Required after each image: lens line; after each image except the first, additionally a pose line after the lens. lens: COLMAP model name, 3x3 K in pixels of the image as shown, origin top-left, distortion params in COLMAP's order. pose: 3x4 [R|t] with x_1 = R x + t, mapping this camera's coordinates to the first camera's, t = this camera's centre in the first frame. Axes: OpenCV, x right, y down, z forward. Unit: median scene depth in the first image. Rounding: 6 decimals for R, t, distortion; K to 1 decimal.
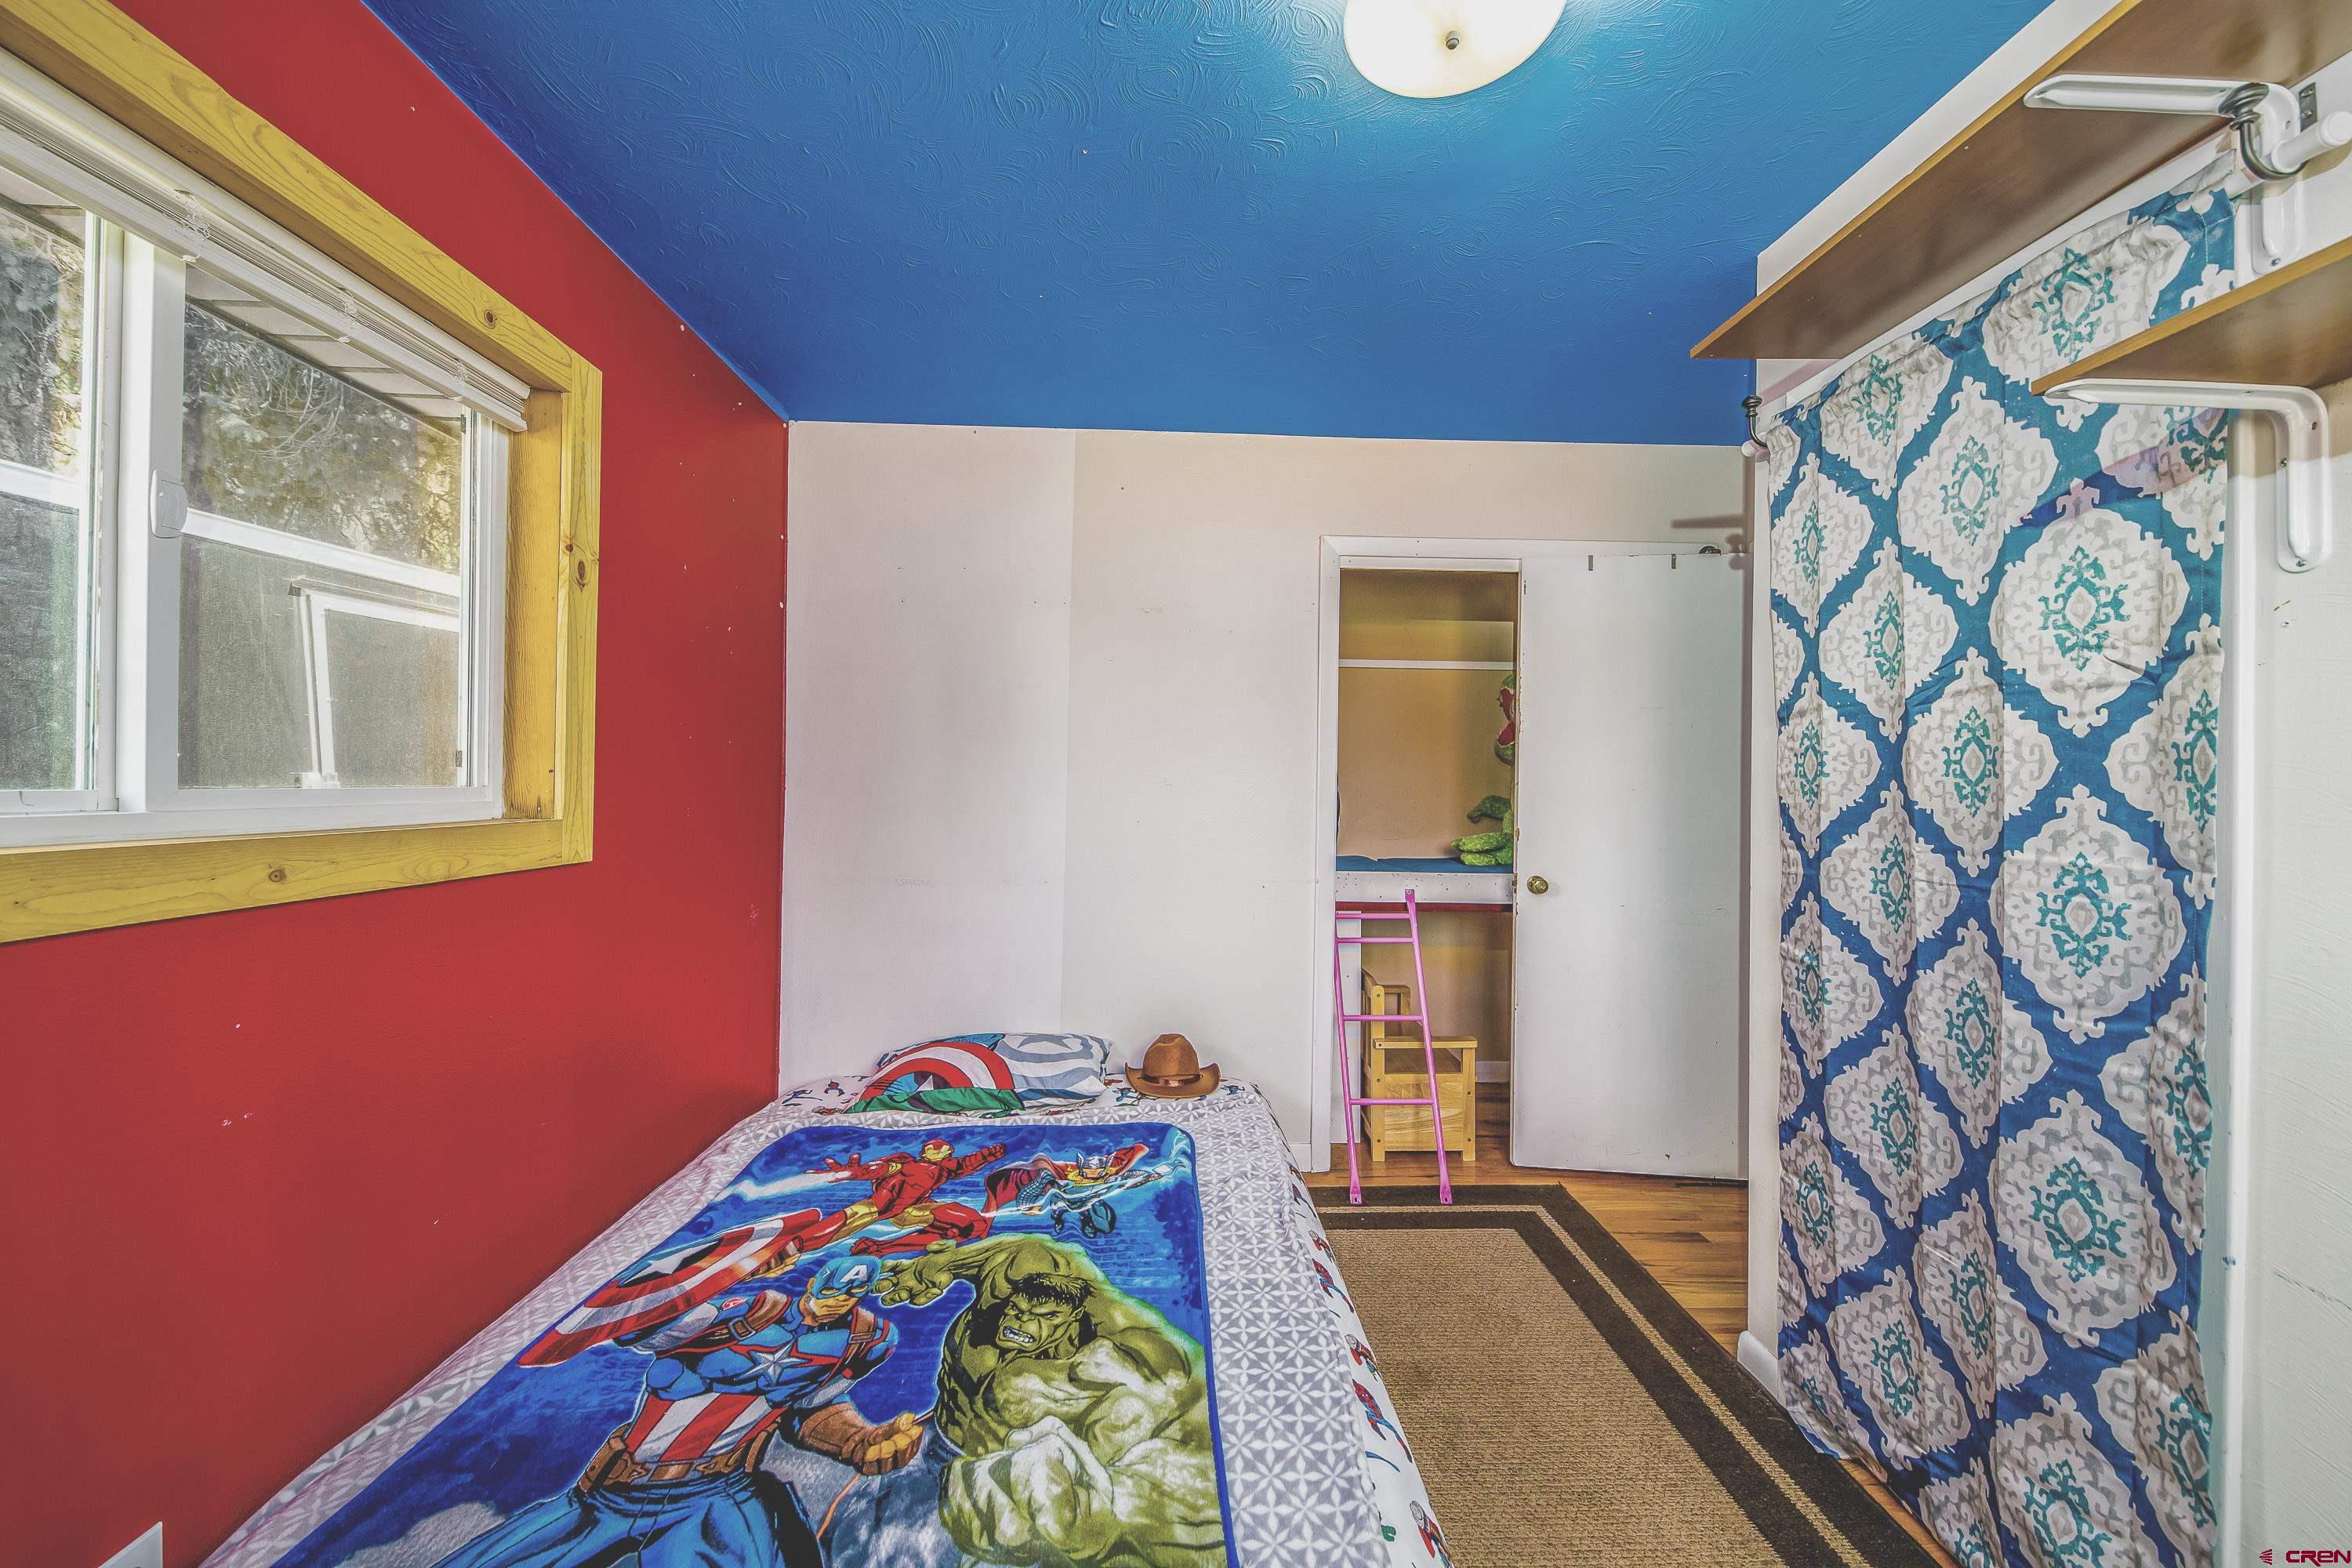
lens RADIAL K [[794.0, 0, 1176.0], [0, 794.0, 784.0], [0, 0, 1]] dist [-0.000255, -0.000103]
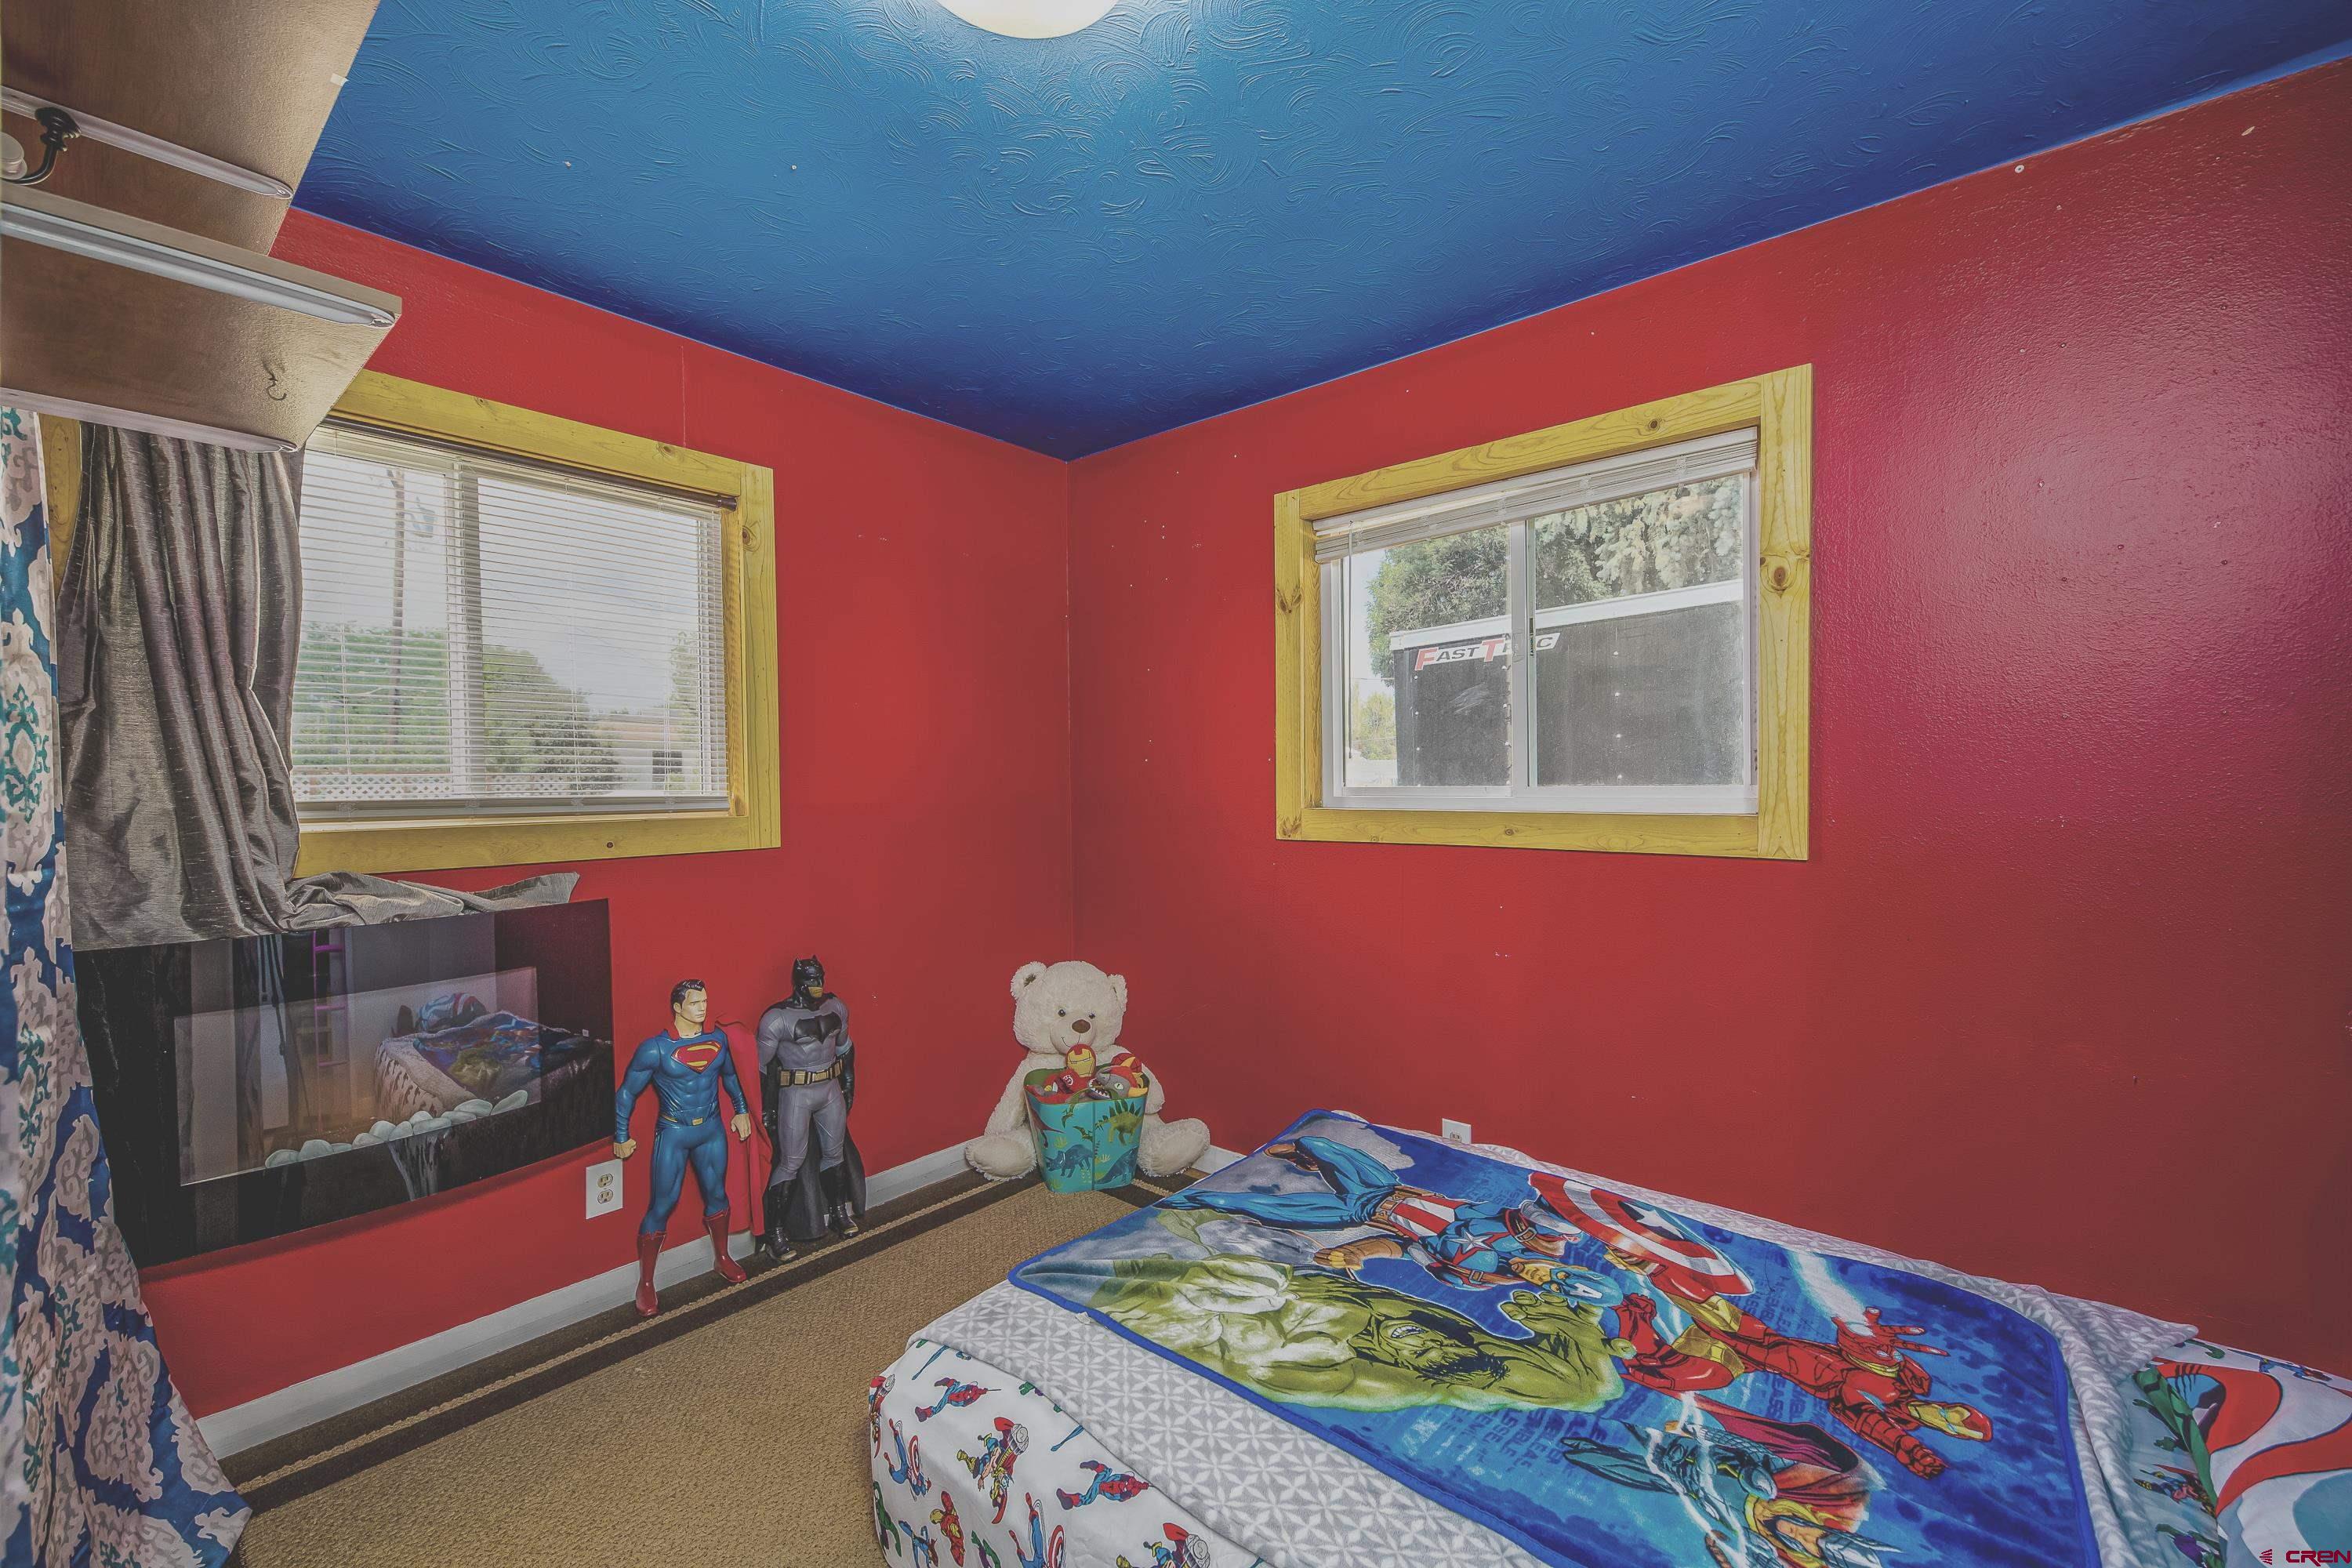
lens RADIAL K [[934.8, 0, 1176.0], [0, 934.8, 784.0], [0, 0, 1]] dist [0.006769, -0.005448]
pose [[-0.658755, 0.000778, -0.752357, 0.815151], [0.001830, 0.999998, -0.000569, 0.000644], [0.752355, -0.001751, -0.658756, 1.437813]]
